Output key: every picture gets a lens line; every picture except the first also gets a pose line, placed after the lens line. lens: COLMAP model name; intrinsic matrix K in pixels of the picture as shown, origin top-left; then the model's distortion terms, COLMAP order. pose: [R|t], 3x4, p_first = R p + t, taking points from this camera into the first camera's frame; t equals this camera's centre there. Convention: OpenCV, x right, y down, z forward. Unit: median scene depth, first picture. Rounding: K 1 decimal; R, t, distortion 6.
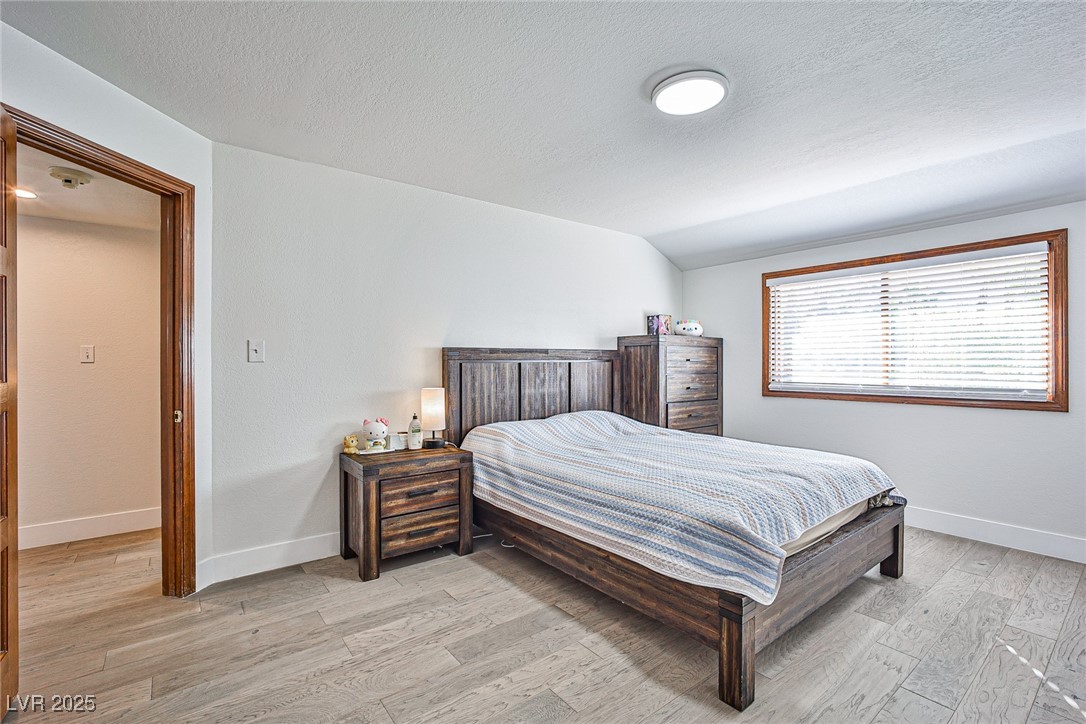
lens RADIAL K [[482.0, 0, 535.7], [0, 482.0, 359.2], [0, 0, 1]] dist [-0.021418, -0.000242]
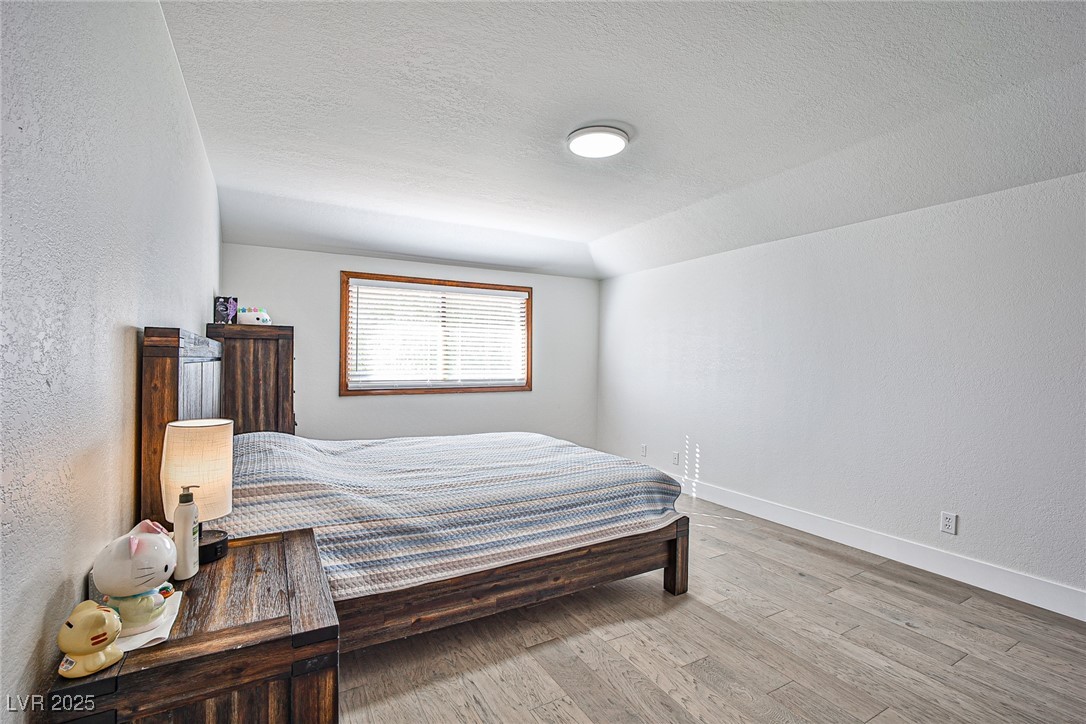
lens RADIAL K [[482.0, 0, 533.8], [0, 482.0, 362.6], [0, 0, 1]] dist [-0.021418, -0.000242]
pose [[0.154325, 0.000609, 0.988020, -0.551230], [-0.011494, 0.999933, 0.001179, 0.003333], [-0.987953, -0.011538, 0.154321, 0.595133]]
